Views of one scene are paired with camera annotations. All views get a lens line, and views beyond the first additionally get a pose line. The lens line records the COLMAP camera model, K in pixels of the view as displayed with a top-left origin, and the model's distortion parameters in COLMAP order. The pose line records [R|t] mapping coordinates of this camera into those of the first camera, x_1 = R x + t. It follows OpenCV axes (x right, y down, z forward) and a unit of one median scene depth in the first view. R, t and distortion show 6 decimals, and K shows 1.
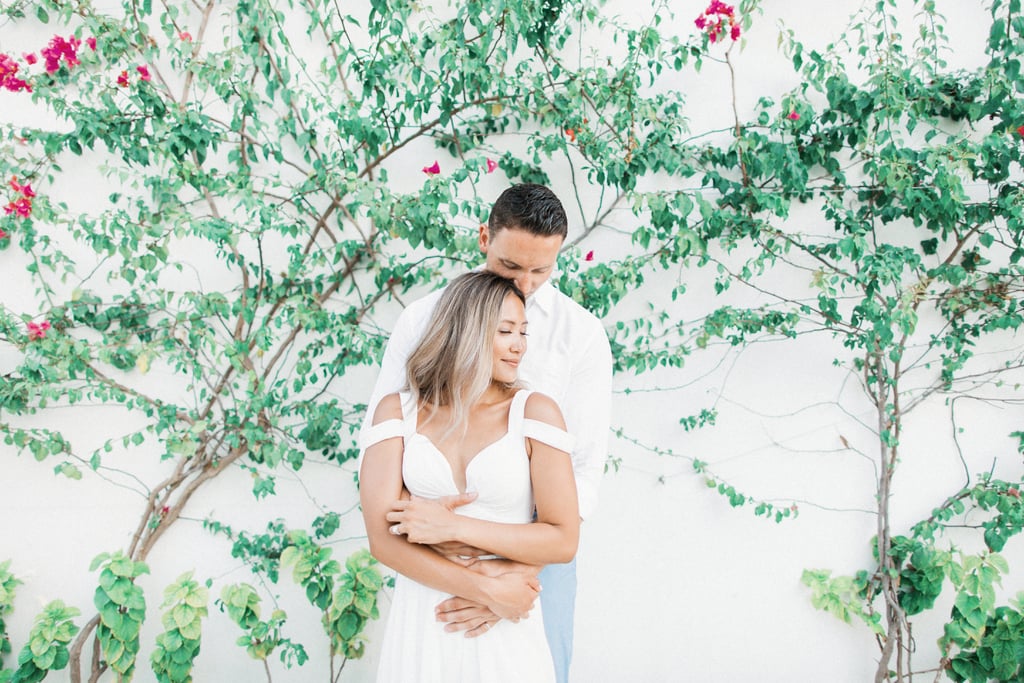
lens RADIAL K [[682.1, 0, 512.0], [0, 682.1, 341.5], [0, 0, 1]] dist [0.005333, -0.000580]
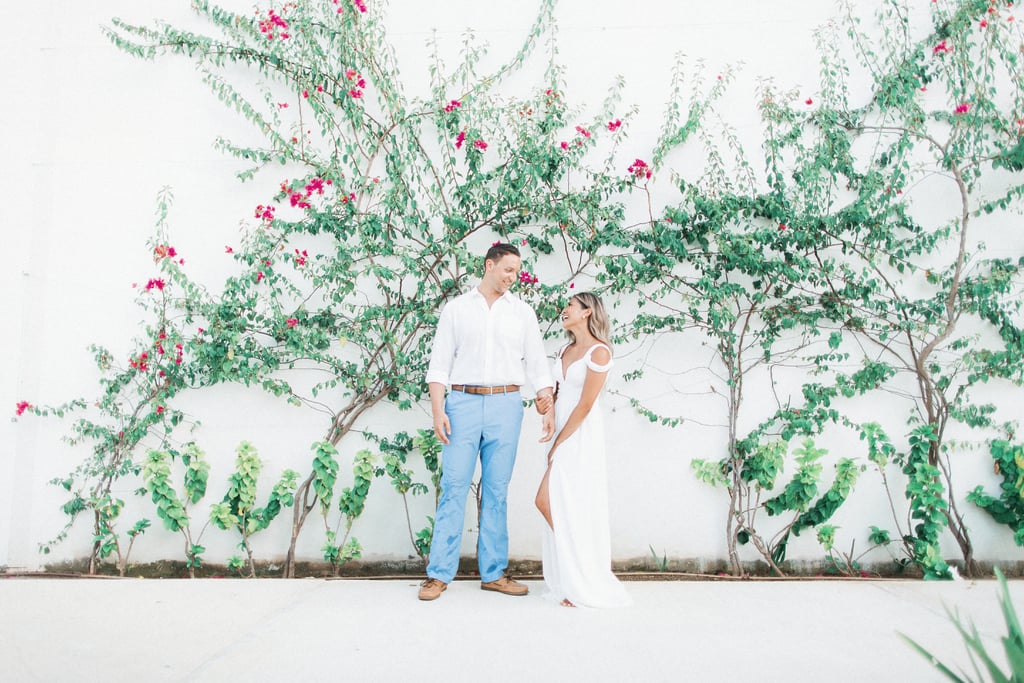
lens RADIAL K [[682.1, 0, 512.0], [0, 682.1, 341.5], [0, 0, 1]] dist [0.005333, -0.000580]
pose [[0.999881, 0.006232, -0.014103, -0.031415], [-0.007455, 0.996056, -0.088409, 0.192073], [0.013497, 0.088503, 0.995984, -0.882693]]
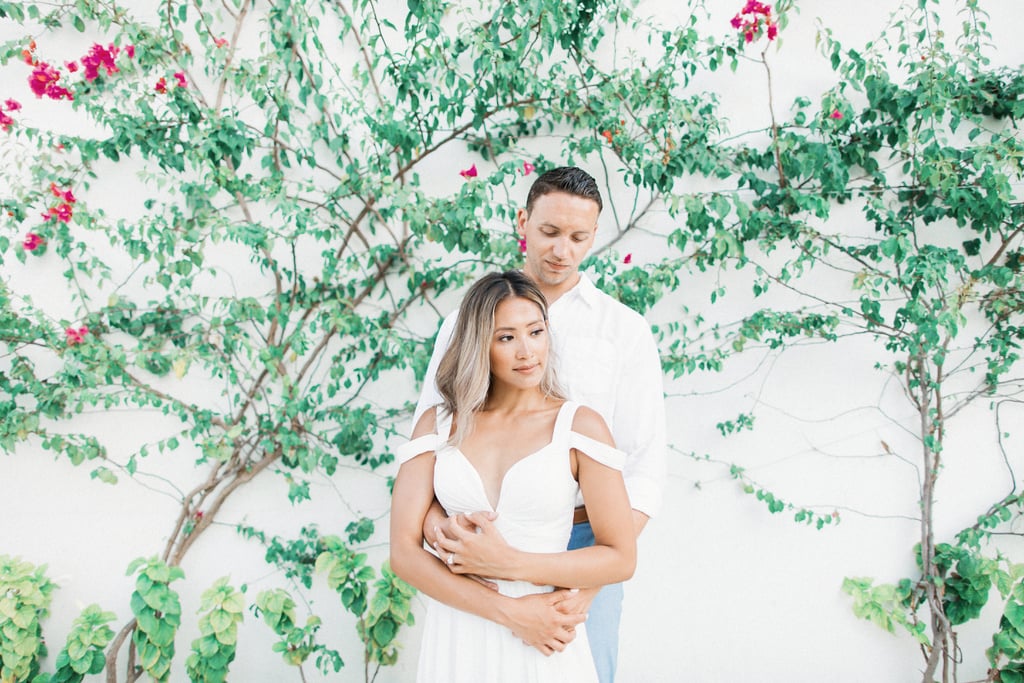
lens RADIAL K [[682.1, 0, 512.0], [0, 682.1, 341.5], [0, 0, 1]] dist [0.005333, -0.000580]
pose [[0.999761, -0.003144, -0.021651, -0.028346], [0.002997, 0.999972, -0.006815, 0.000725], [0.021672, 0.006748, 0.999742, 0.007576]]
